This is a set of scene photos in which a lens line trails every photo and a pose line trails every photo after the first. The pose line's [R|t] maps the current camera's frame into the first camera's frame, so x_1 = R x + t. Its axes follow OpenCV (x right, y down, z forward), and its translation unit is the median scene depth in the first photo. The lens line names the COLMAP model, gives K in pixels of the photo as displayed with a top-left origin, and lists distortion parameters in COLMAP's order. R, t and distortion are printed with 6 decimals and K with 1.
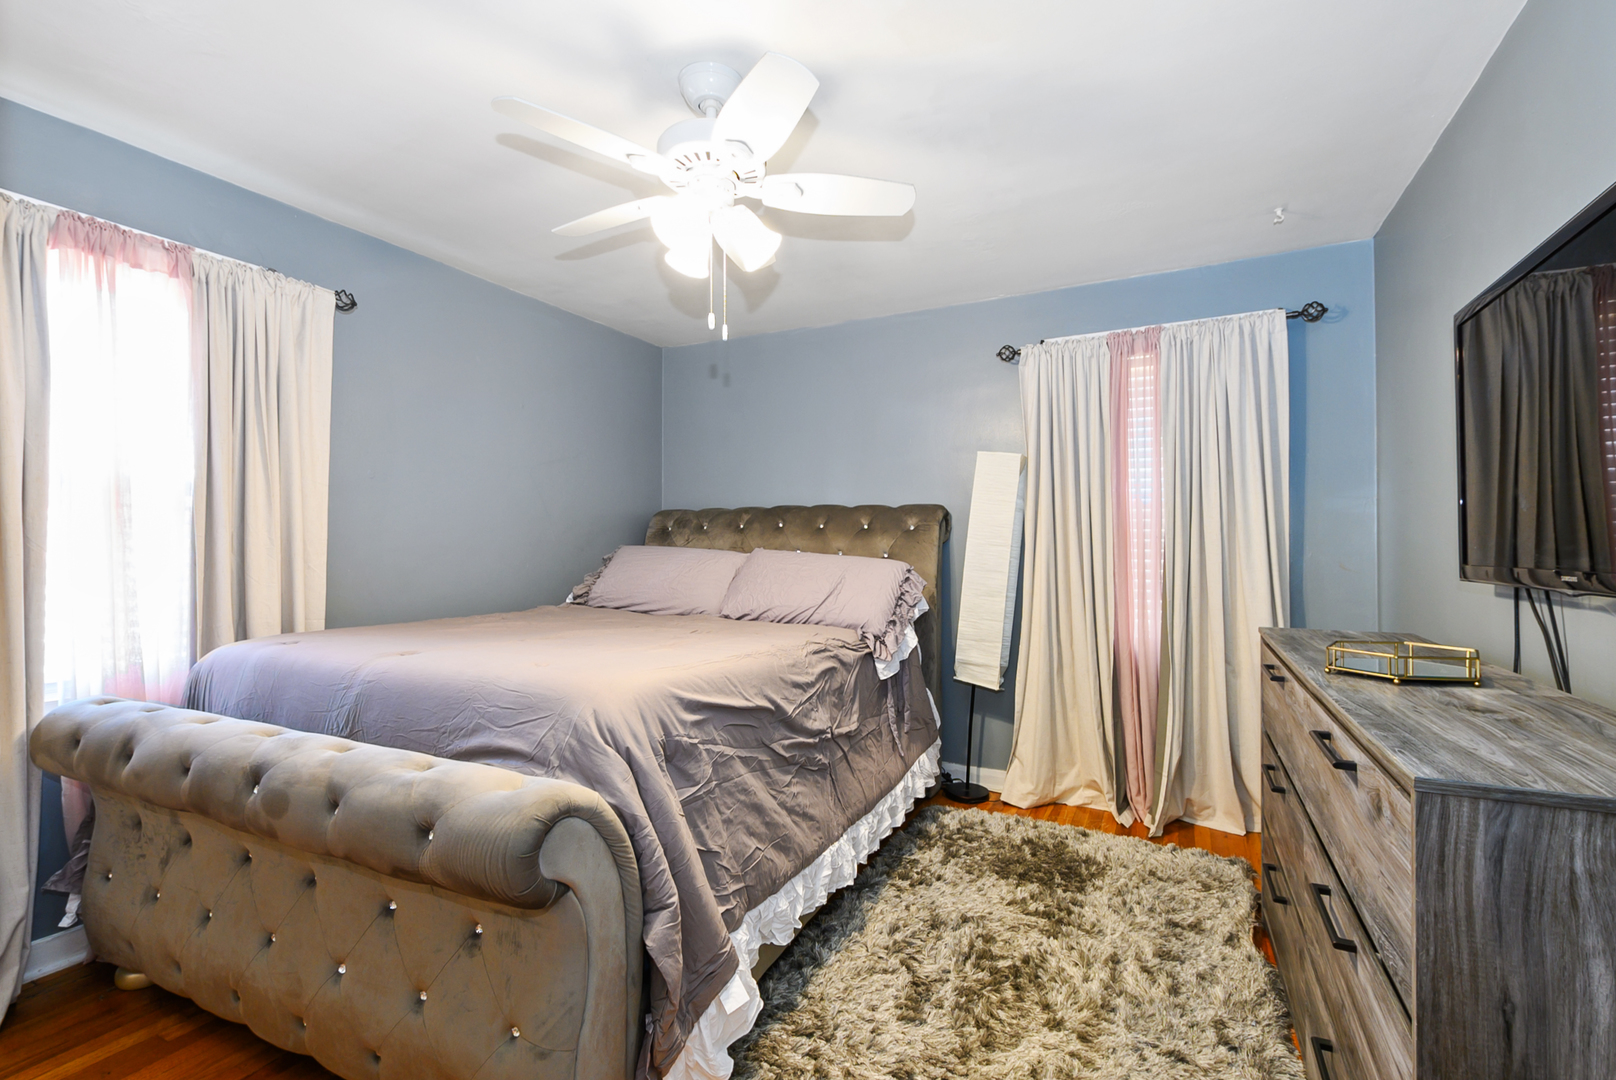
lens RADIAL K [[711.7, 0, 820.2], [0, 711.7, 539.7], [0, 0, 1]] dist [0.002731, -0.001071]
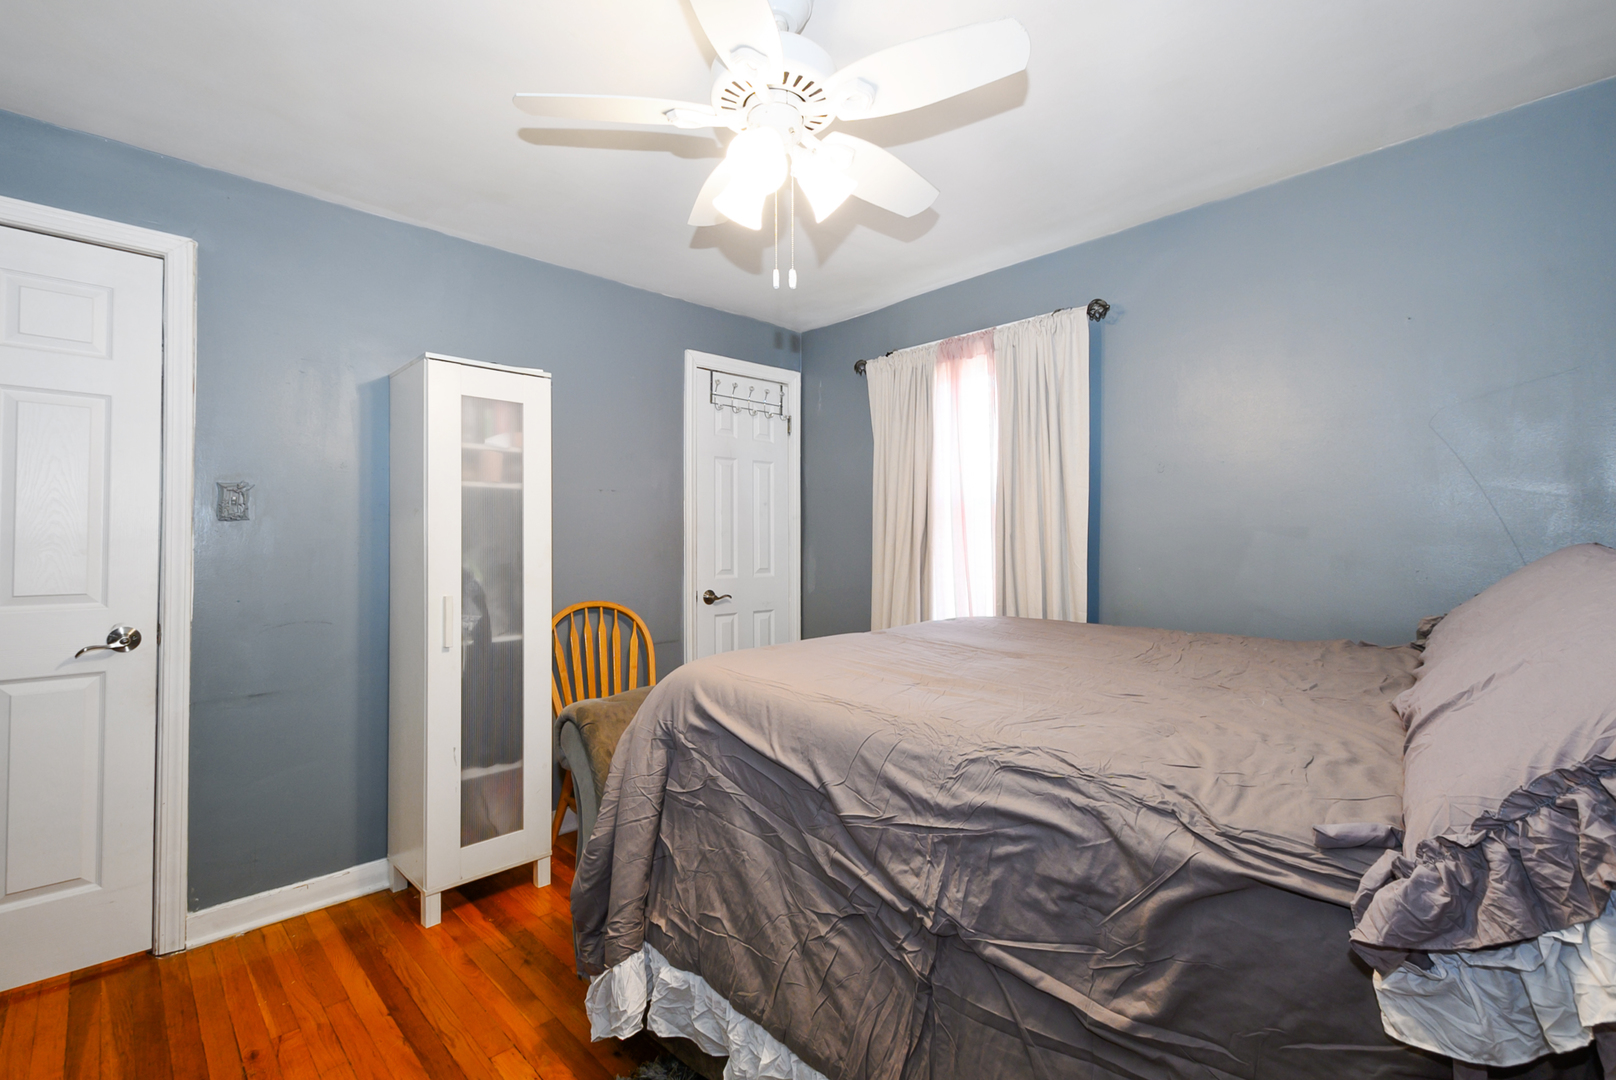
lens RADIAL K [[712.9, 0, 819.3], [0, 712.9, 525.9], [0, 0, 1]] dist [0.002296, -0.000762]
pose [[-0.308711, -0.021673, -0.950909, 0.598075], [0.009672, 0.999617, -0.025923, 0.007064], [0.951107, -0.017200, -0.308383, 1.244908]]
